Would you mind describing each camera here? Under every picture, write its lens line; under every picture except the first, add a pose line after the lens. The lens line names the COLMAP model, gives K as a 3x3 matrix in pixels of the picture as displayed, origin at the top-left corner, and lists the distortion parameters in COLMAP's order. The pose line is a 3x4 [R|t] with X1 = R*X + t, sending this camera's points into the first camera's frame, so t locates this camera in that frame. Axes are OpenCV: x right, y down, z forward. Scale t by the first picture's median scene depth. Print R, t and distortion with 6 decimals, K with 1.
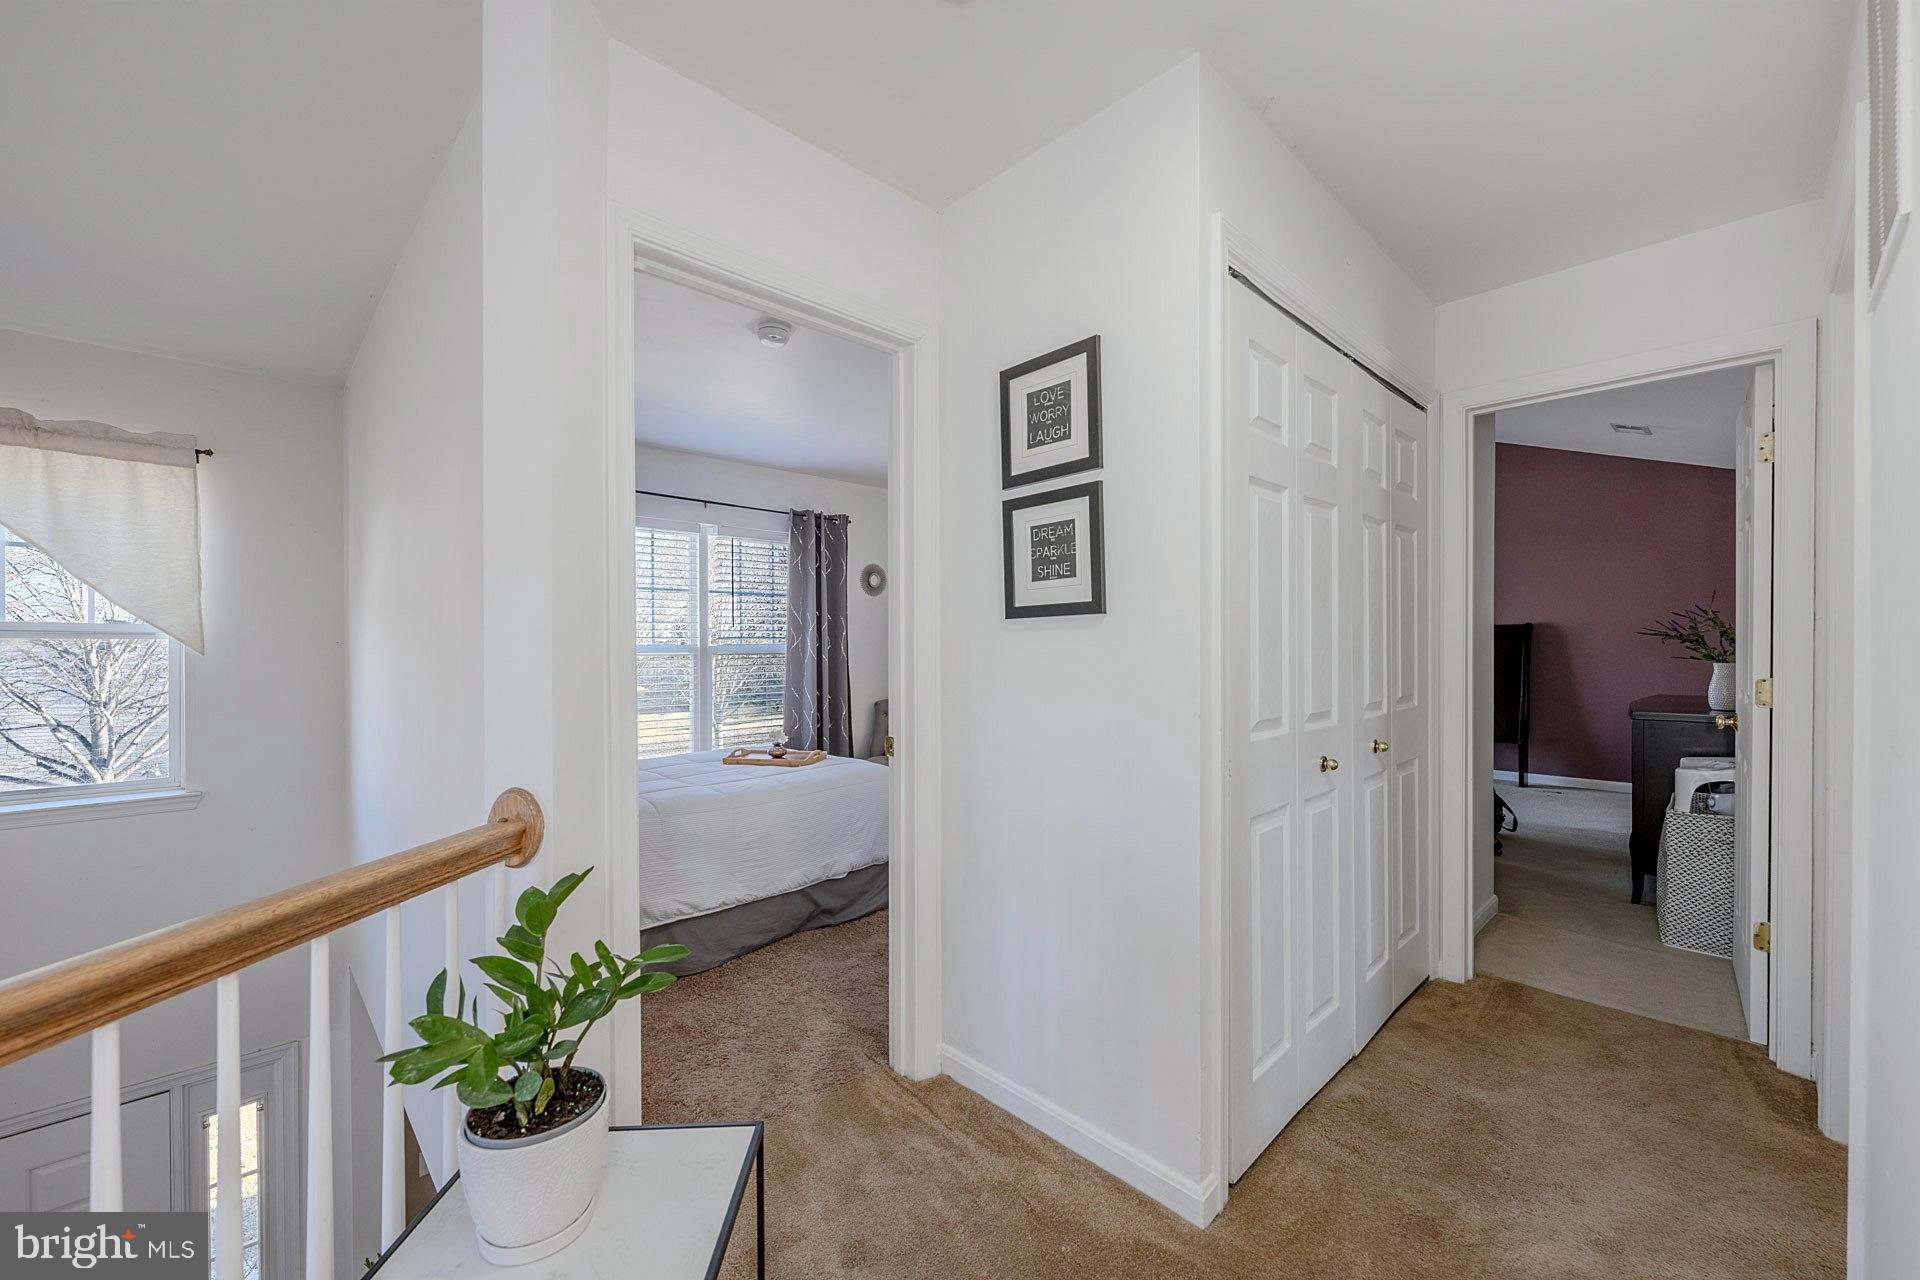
lens RADIAL K [[766.6, 0, 951.8], [0, 766.6, 646.1], [0, 0, 1]] dist [-0.000833, 0.000230]
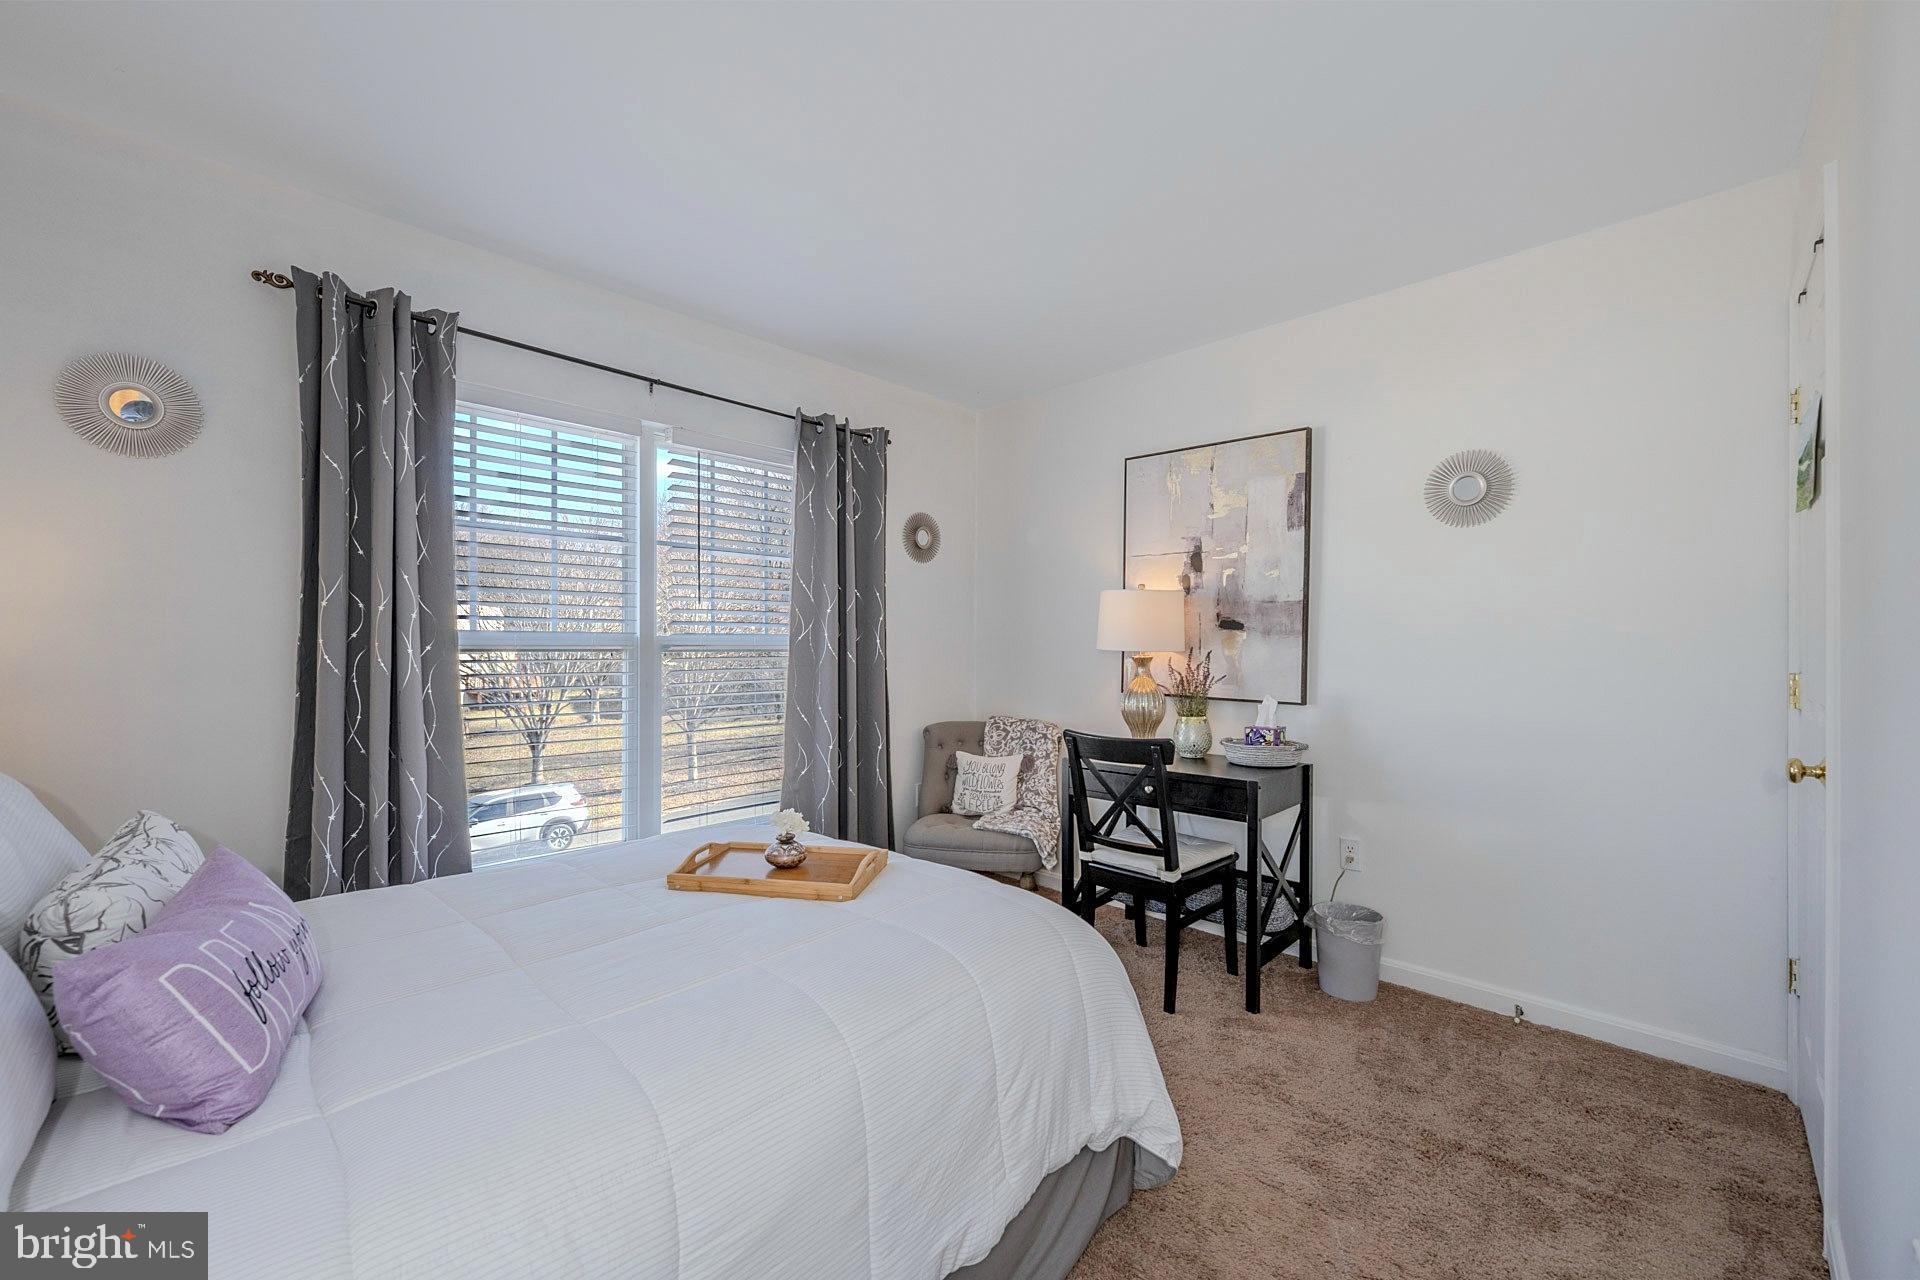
lens RADIAL K [[766.6, 0, 967.9], [0, 766.6, 639.9], [0, 0, 1]] dist [-0.000833, 0.000230]
pose [[0.998792, 0.005081, 0.048874, -0.102635], [-0.004347, 0.999876, -0.015107, 0.010164], [-0.048945, 0.014876, 0.998691, 0.384545]]
